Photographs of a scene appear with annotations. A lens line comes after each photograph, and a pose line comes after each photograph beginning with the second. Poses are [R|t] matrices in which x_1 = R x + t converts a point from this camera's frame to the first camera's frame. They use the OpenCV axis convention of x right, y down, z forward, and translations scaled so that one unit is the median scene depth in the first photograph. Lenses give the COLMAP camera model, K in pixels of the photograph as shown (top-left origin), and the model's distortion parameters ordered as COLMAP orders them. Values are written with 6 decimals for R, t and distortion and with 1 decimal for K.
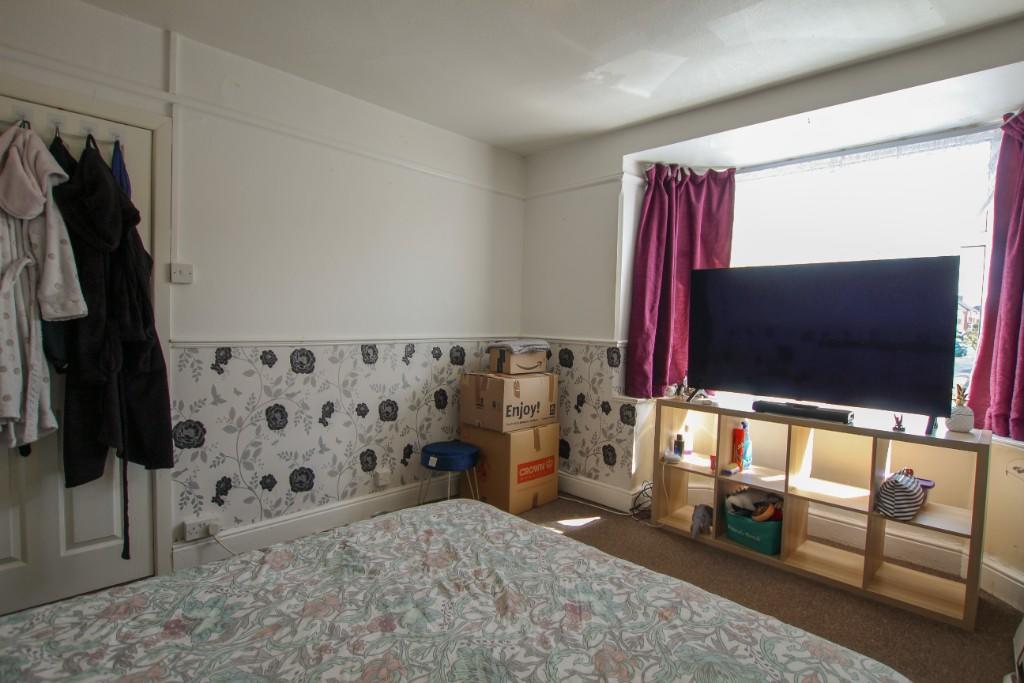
lens RADIAL K [[484.1, 0, 491.8], [0, 484.1, 342.9], [0, 0, 1]] dist [-0.030215, 0.001050]
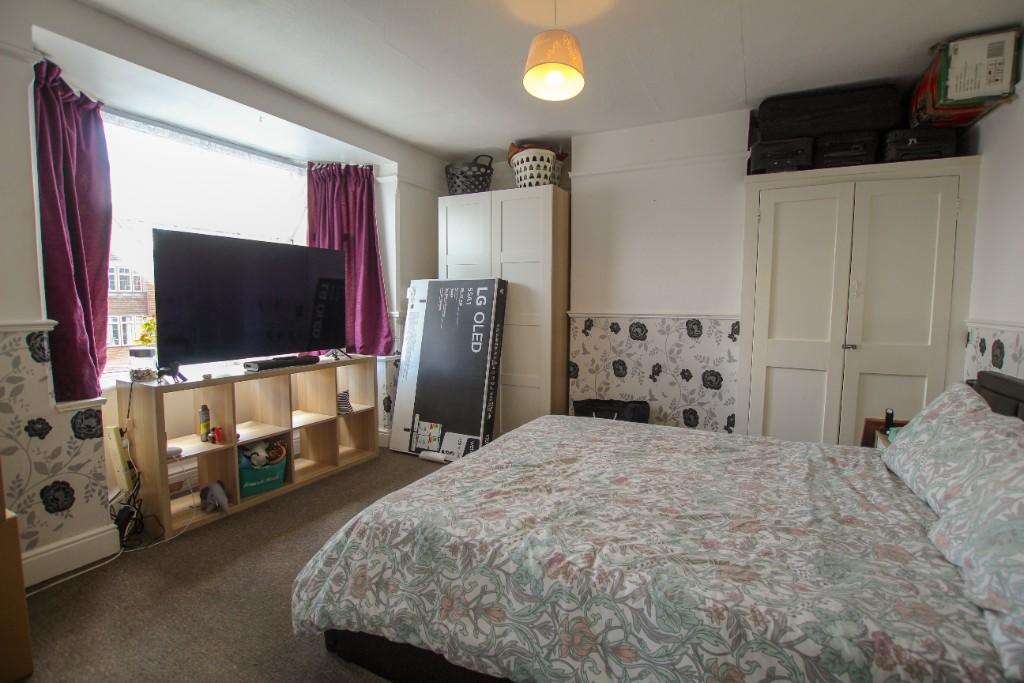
lens RADIAL K [[482.3, 0, 515.6], [0, 482.3, 339.0], [0, 0, 1]] dist [-0.000853, -0.000148]
pose [[-0.316519, -0.104584, 0.942803, -1.441300], [0.025600, 0.992600, 0.118702, -0.105828], [-0.948241, 0.061707, -0.311500, 1.607654]]
